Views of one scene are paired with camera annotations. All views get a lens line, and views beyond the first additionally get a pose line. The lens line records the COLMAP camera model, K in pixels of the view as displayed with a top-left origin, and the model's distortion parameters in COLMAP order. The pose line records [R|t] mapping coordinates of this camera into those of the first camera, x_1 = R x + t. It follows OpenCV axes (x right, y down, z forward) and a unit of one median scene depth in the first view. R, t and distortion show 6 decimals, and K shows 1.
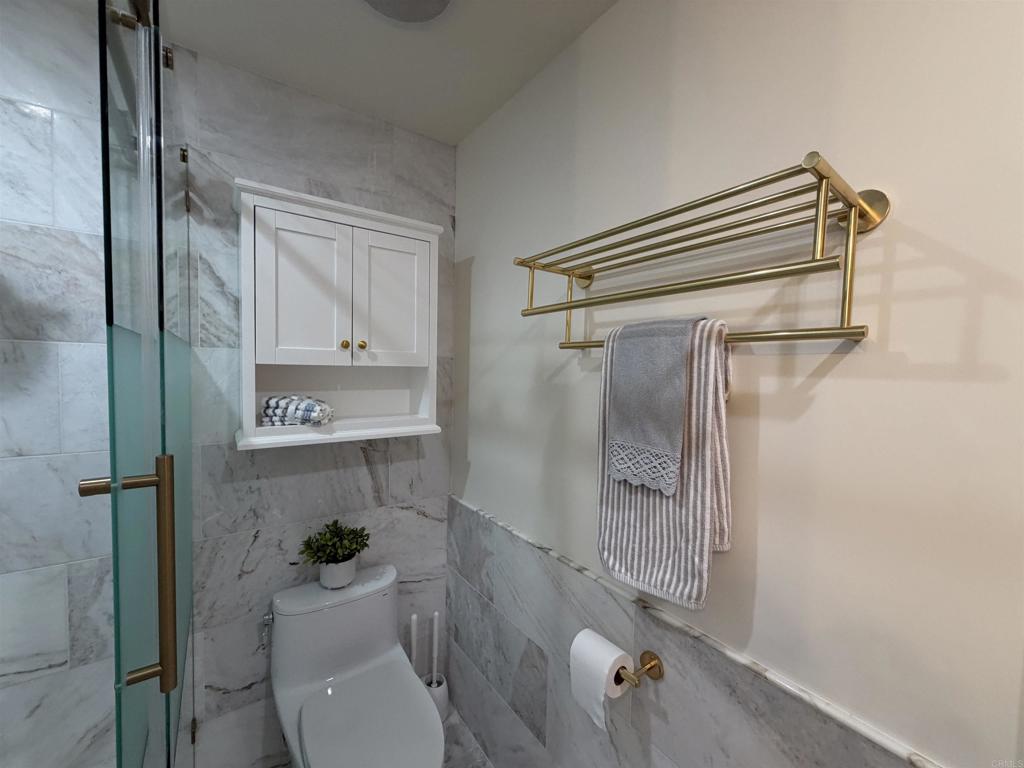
lens RADIAL K [[408.7, 0, 507.8], [0, 408.7, 385.5], [0, 0, 1]] dist [-0.000442, 0.000479]
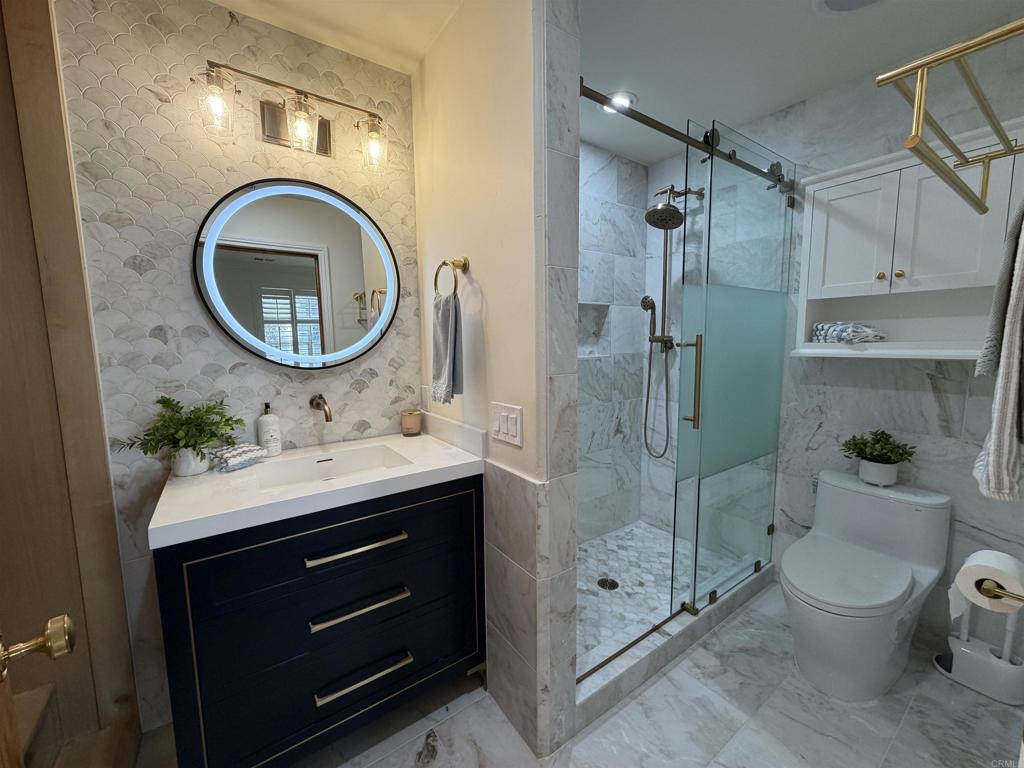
lens RADIAL K [[408.7, 0, 507.4], [0, 408.7, 385.0], [0, 0, 1]] dist [-0.000442, 0.000479]
pose [[-0.007405, 0.092448, -0.995690, 0.854791], [-0.028340, 0.995298, 0.092622, 0.140963], [0.999571, 0.028904, -0.004750, -0.082139]]
